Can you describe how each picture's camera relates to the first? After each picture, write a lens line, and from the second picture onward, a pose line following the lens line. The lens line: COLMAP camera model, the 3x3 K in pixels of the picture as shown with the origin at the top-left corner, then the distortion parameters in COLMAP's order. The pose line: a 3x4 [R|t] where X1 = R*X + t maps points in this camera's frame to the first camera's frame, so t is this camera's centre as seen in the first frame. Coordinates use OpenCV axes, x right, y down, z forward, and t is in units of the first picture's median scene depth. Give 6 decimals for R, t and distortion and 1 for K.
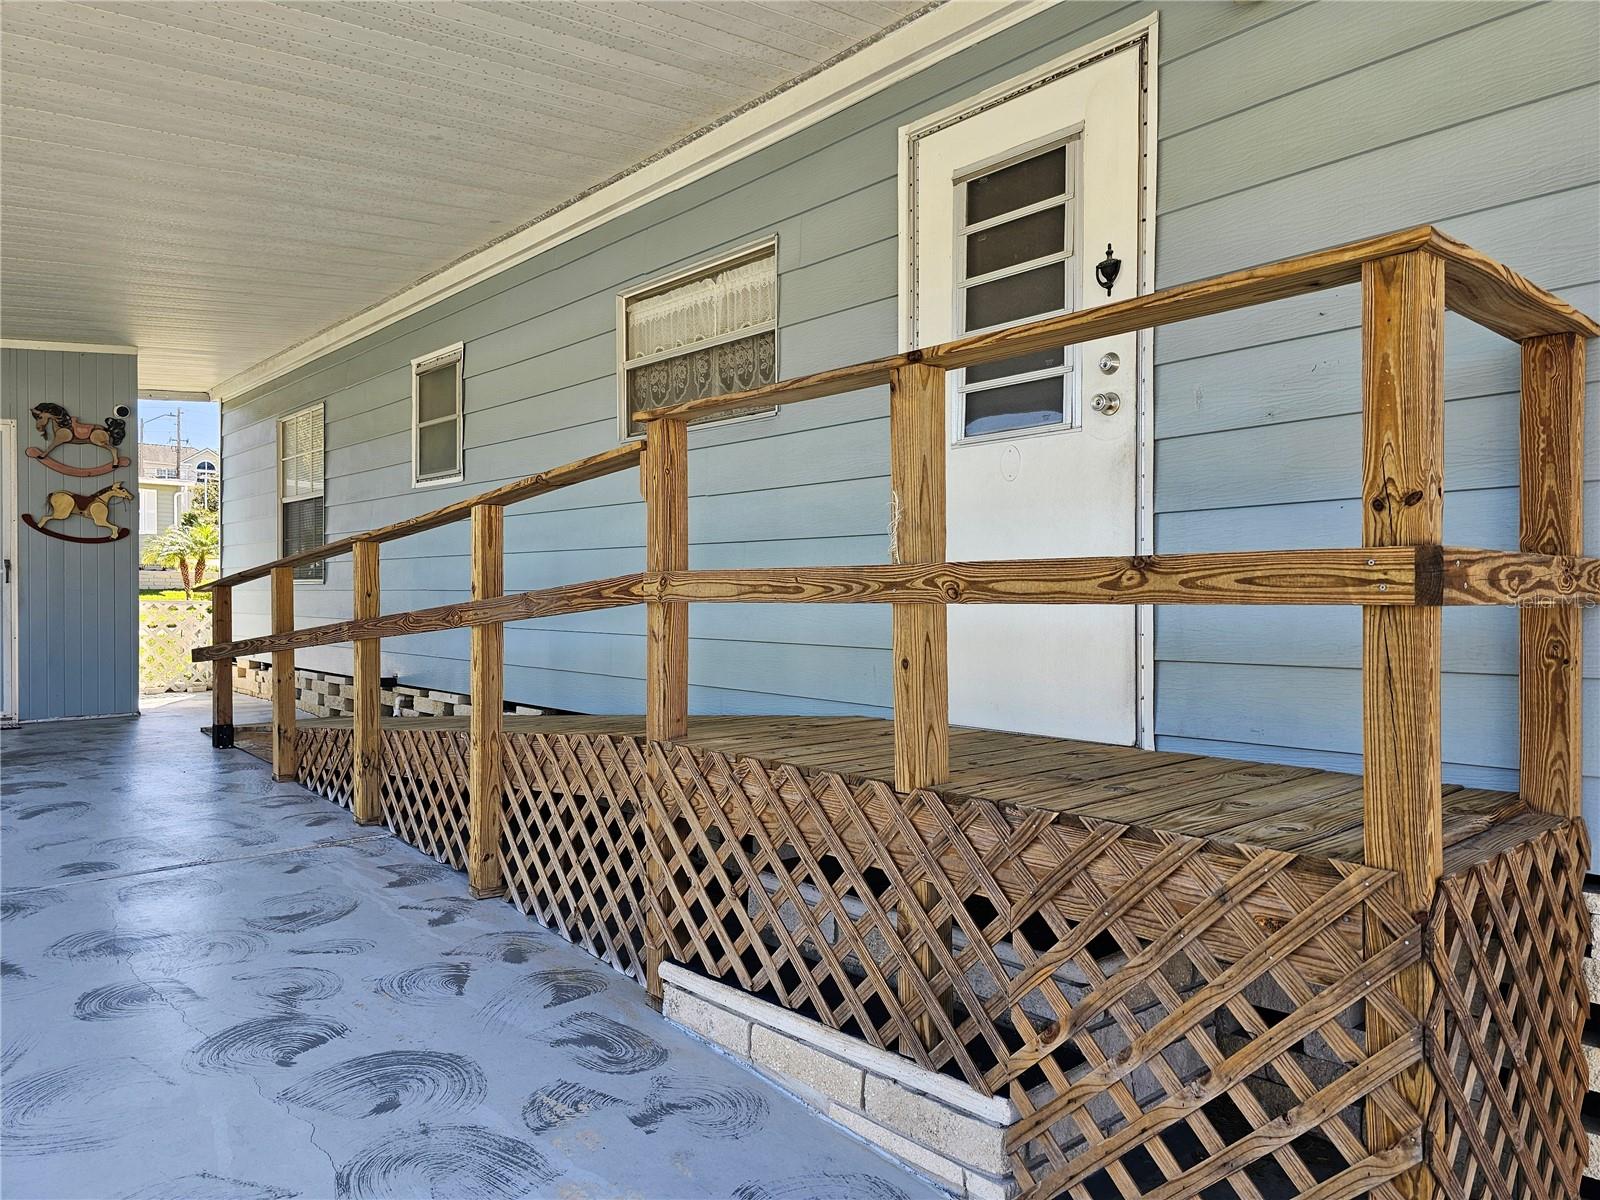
lens RADIAL K [[1071.8, 0, 792.9], [0, 1071.8, 604.6], [0, 0, 1]] dist [0.017576, -0.013909]
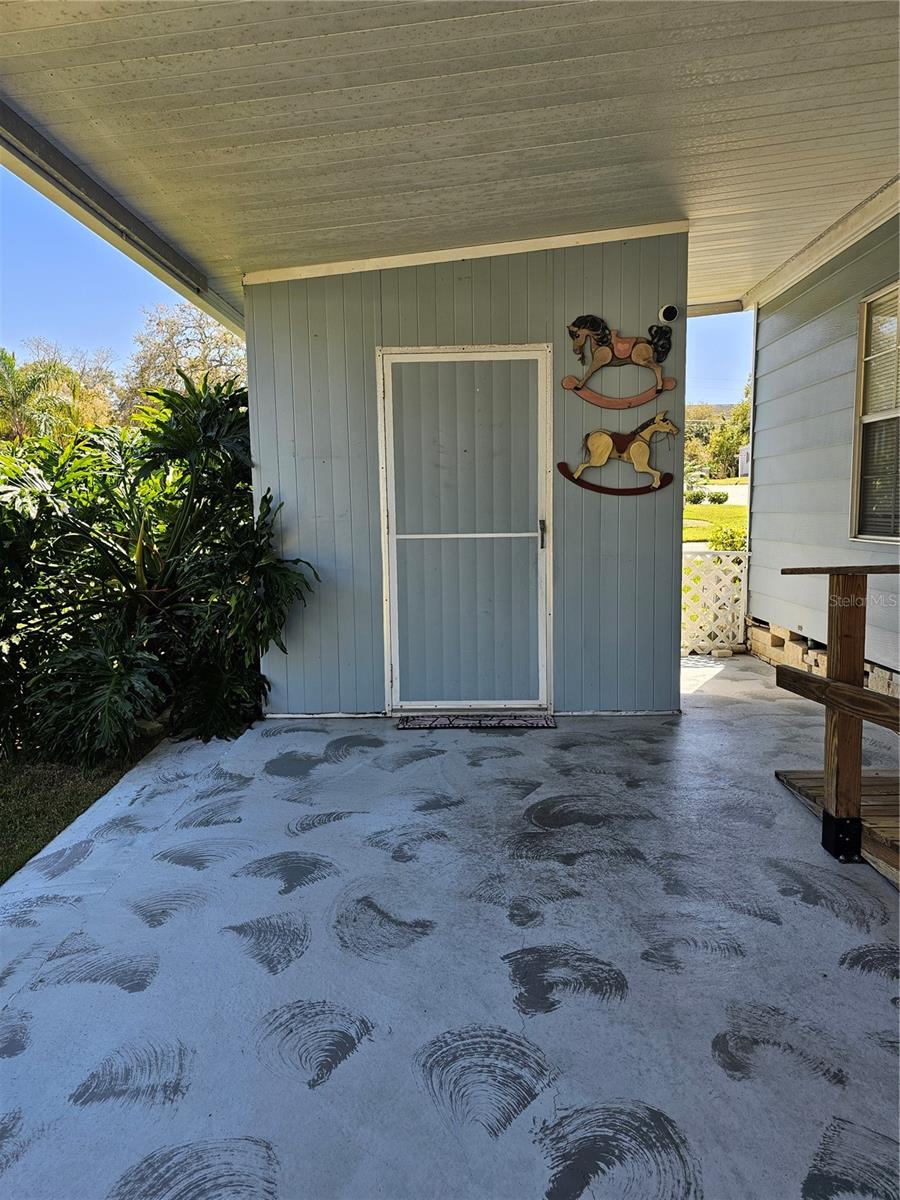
lens RADIAL K [[803.9, 0, 448.8], [0, 803.9, 610.4], [0, 0, 1]] dist [0.017576, -0.013909]
pose [[0.727324, 0.073597, -0.682337, -0.341347], [0.011892, 0.992733, 0.119752, -0.045385], [0.686191, -0.095213, 0.721163, 0.479287]]
